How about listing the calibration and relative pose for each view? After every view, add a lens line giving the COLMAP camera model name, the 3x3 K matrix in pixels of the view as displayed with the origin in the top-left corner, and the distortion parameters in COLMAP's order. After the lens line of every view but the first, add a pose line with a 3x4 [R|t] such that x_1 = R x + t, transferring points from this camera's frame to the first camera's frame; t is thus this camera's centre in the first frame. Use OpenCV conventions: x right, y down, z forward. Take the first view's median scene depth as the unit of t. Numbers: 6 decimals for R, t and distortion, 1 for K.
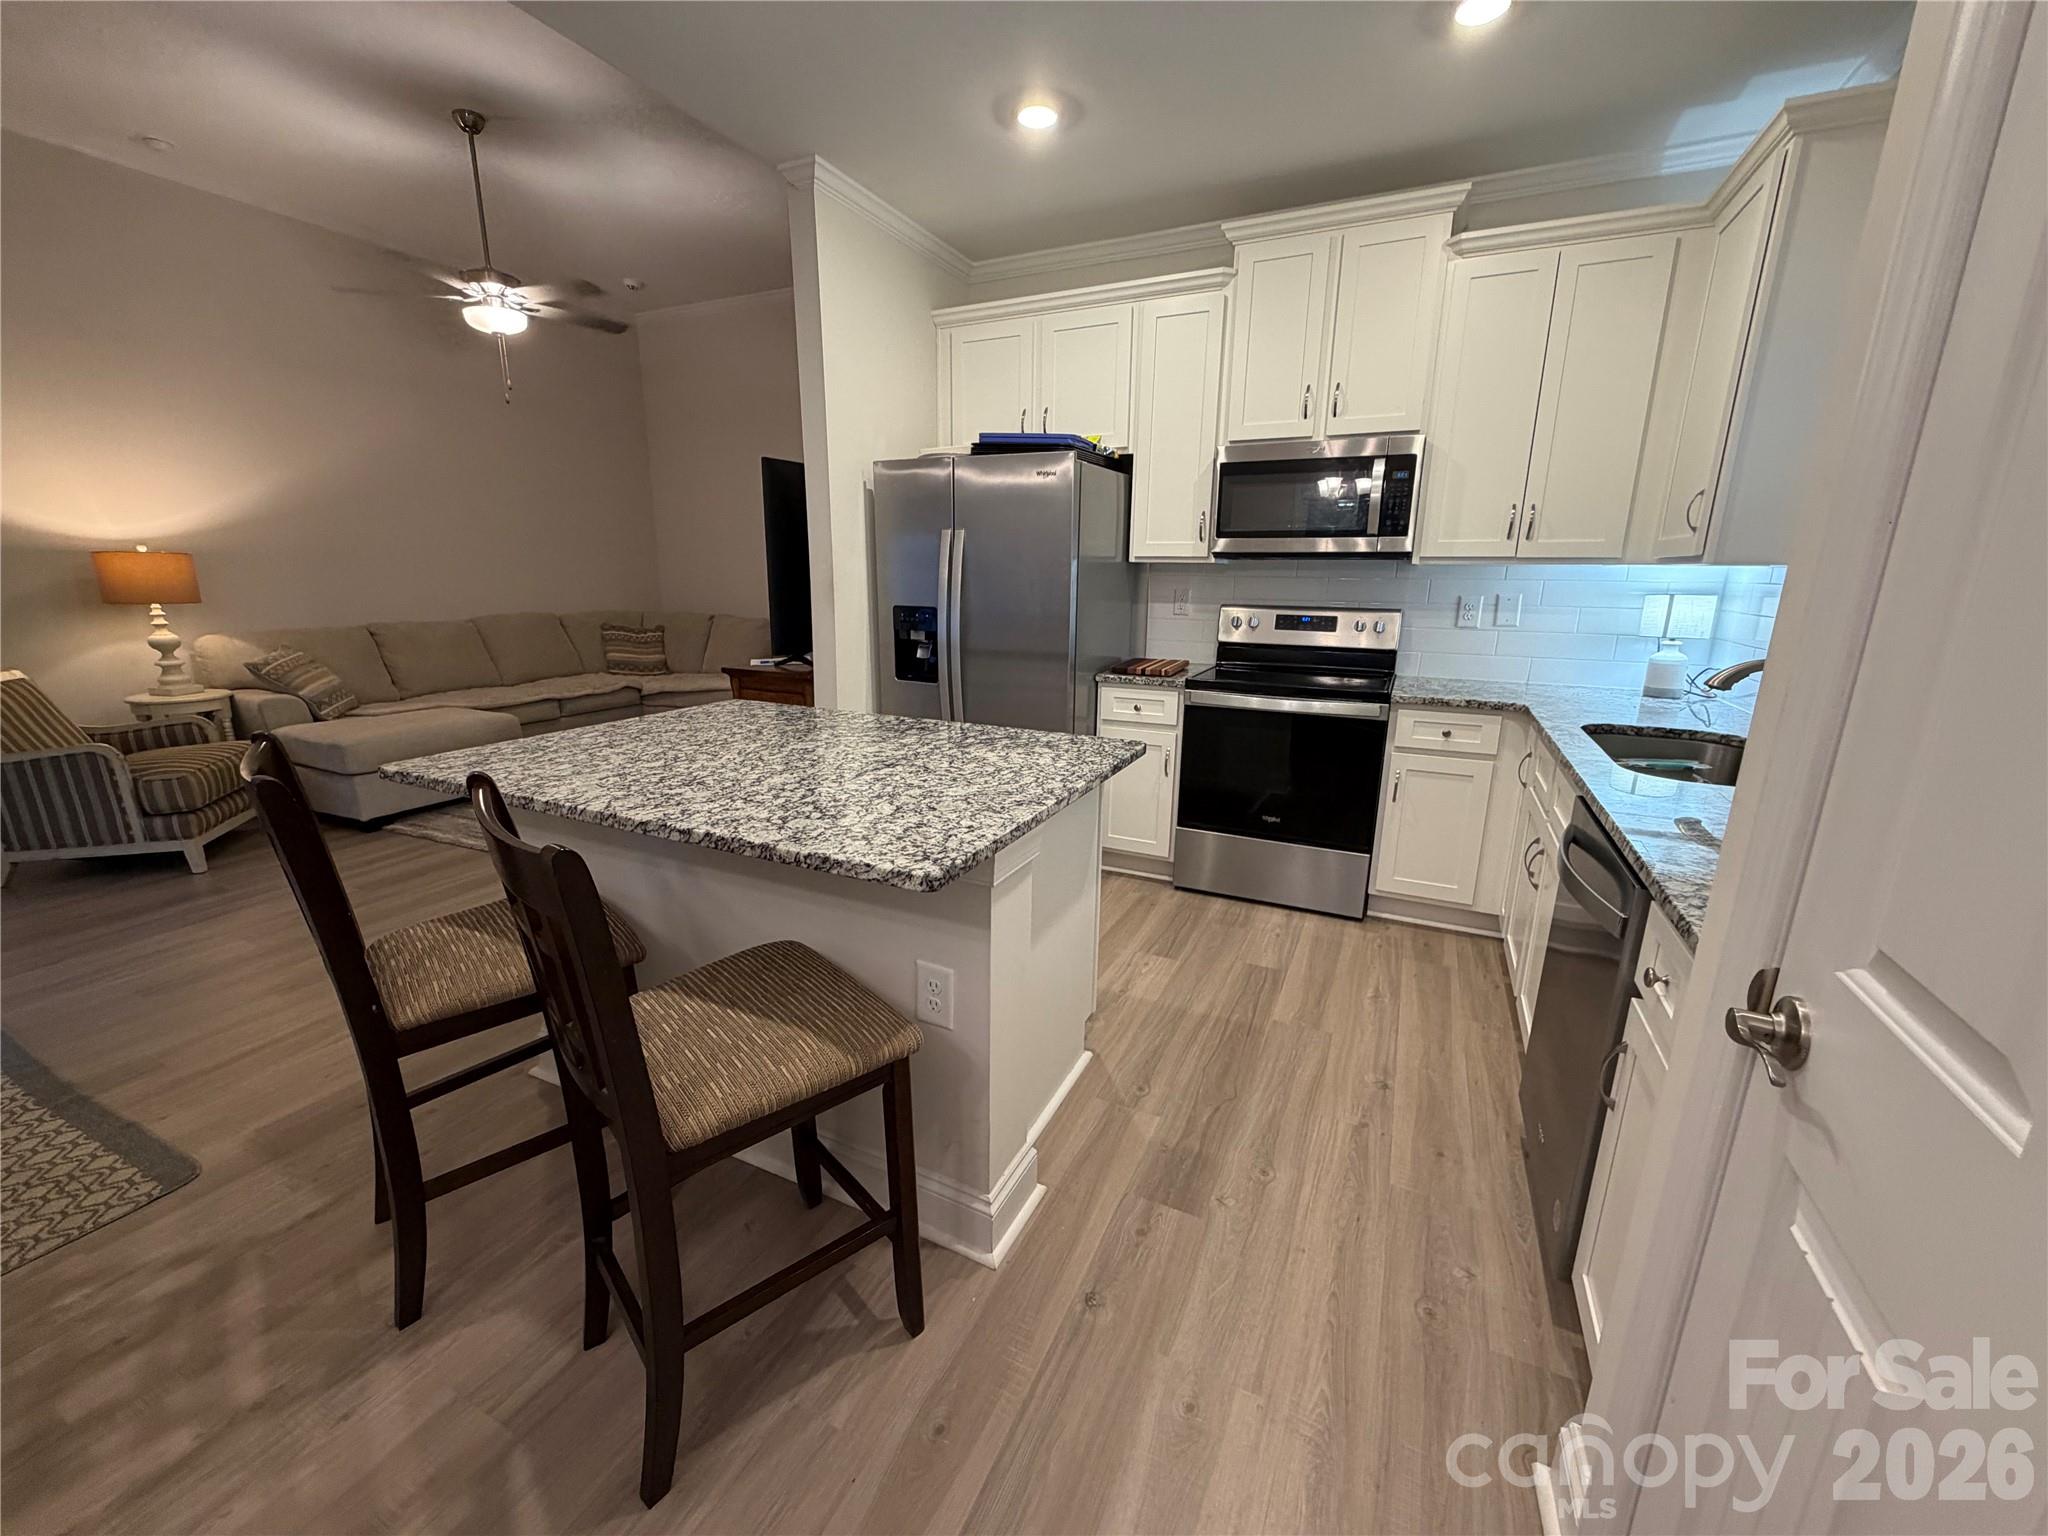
lens RADIAL K [[817.6, 0, 1026.3], [0, 817.6, 776.4], [0, 0, 1]] dist [0.000722, -0.000106]
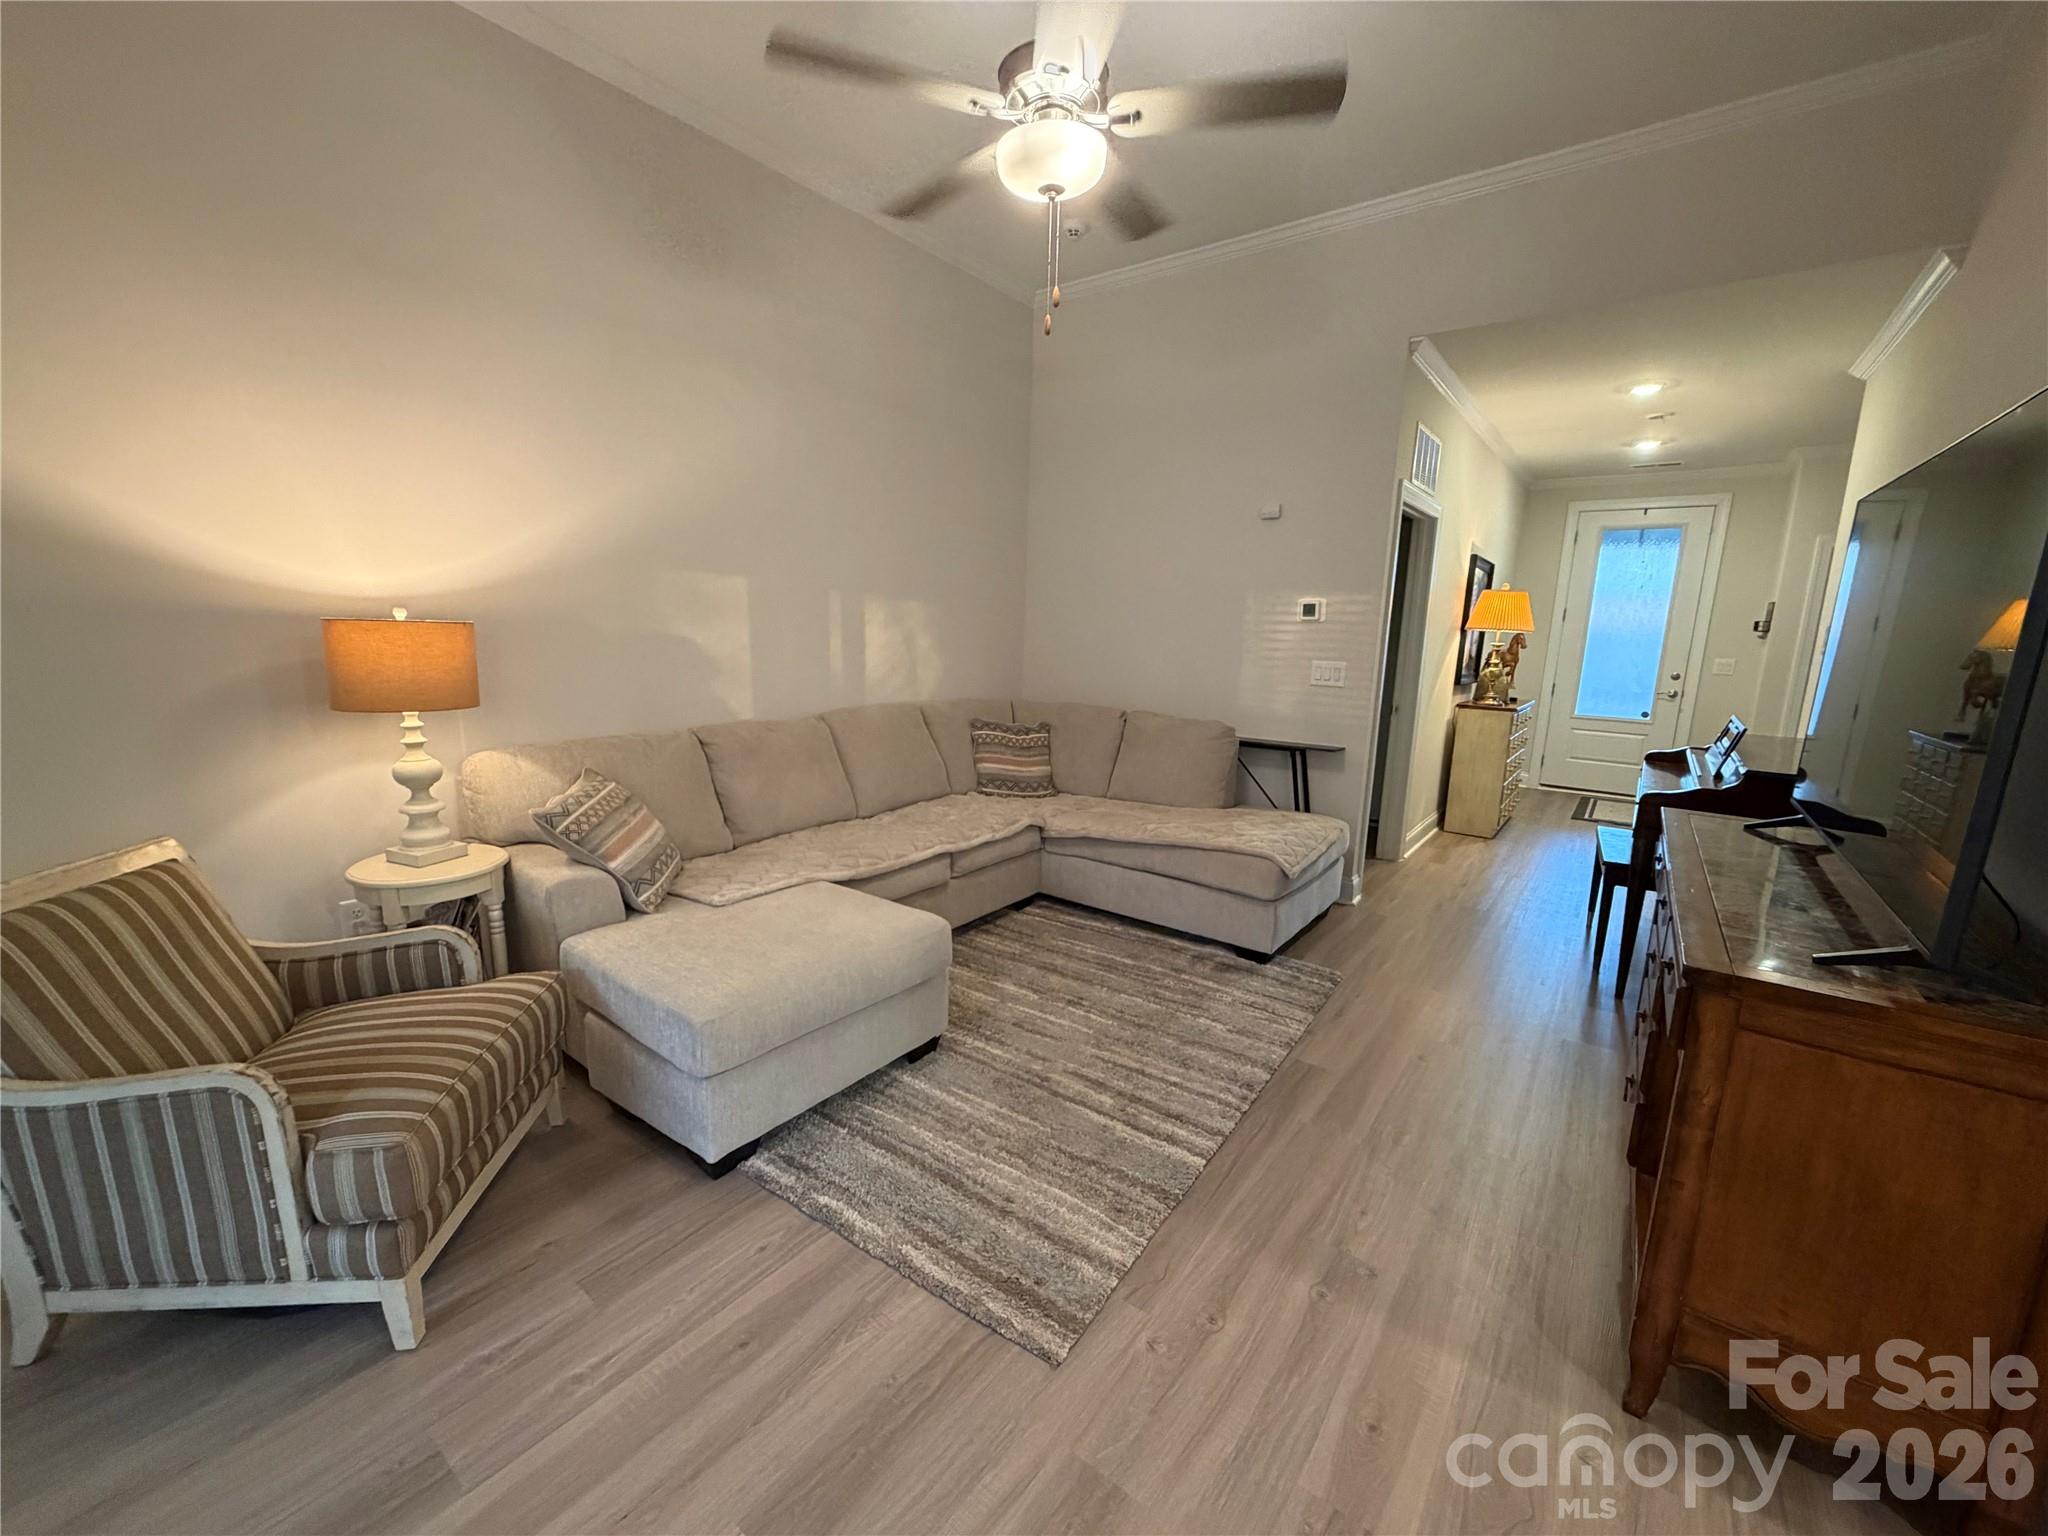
lens RADIAL K [[817.6, 0, 1020.1], [0, 817.6, 776.3], [0, 0, 1]] dist [0.000722, -0.000106]
pose [[0.978170, 0.053928, -0.200686, -0.533861], [-0.066638, 0.996141, -0.057121, -0.160721], [0.196831, 0.069248, 0.977989, 0.531022]]
